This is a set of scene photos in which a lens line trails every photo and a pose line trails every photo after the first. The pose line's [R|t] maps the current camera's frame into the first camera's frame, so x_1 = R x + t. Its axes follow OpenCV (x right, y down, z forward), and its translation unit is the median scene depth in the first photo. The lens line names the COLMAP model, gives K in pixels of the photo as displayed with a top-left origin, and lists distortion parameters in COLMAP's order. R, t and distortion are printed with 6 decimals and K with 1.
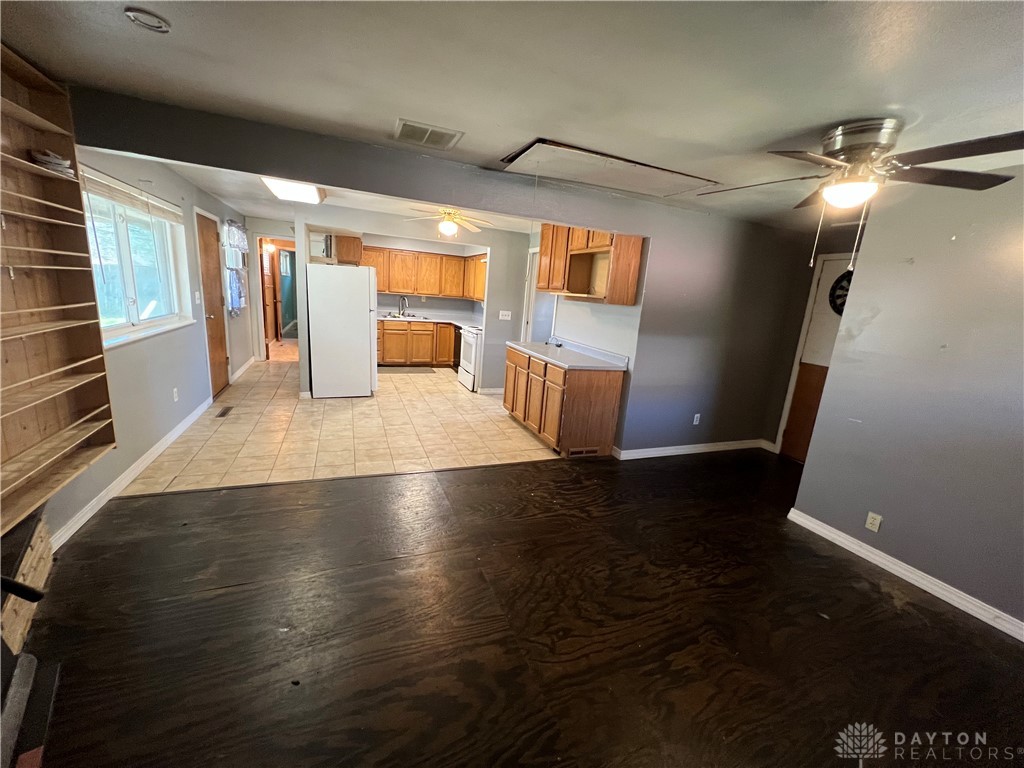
lens RADIAL K [[411.5, 0, 508.5], [0, 411.5, 384.7], [0, 0, 1]] dist [-0.001297, 0.000244]
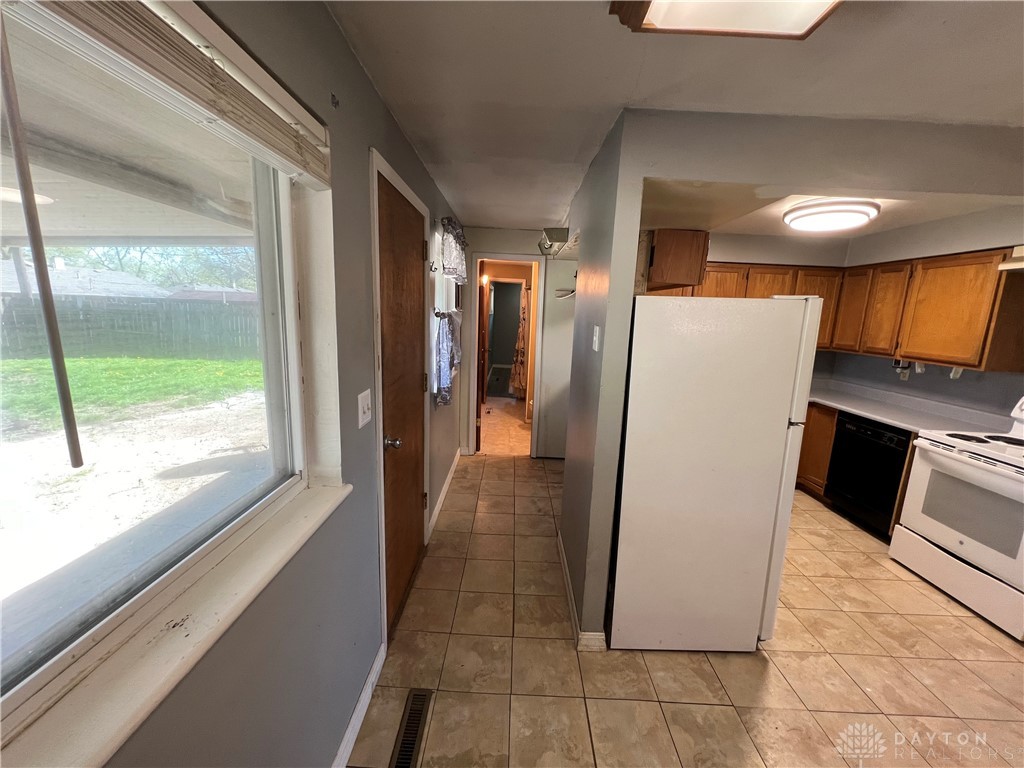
lens RADIAL K [[411.5, 0, 513.3], [0, 411.5, 385.6], [0, 0, 1]] dist [-0.001297, 0.000244]
pose [[0.926991, 0.031730, -0.373739, -0.466950], [-0.054145, 0.997299, -0.049627, -0.203555], [0.371155, 0.066240, 0.926205, 0.662595]]
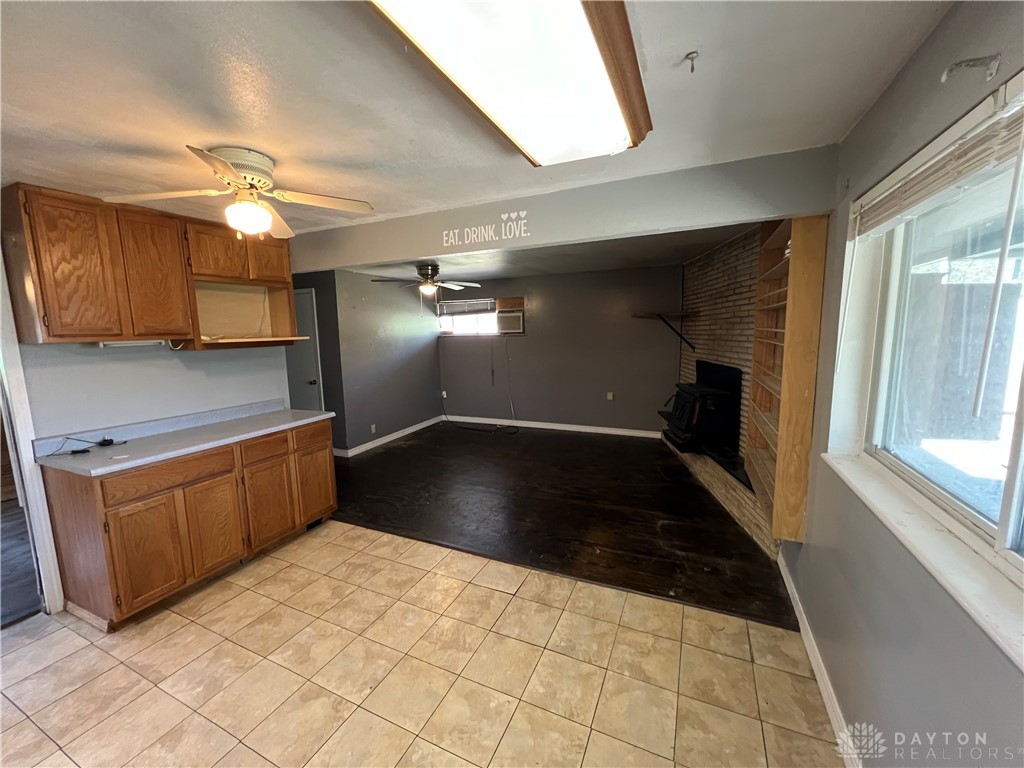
lens RADIAL K [[411.5, 0, 508.7], [0, 411.5, 382.7], [0, 0, 1]] dist [-0.001297, 0.000244]
pose [[-0.693175, -0.155719, 0.703747, -0.596262], [0.127227, 0.934618, 0.332119, -0.285819], [-0.709451, 0.319752, -0.628042, 0.985954]]
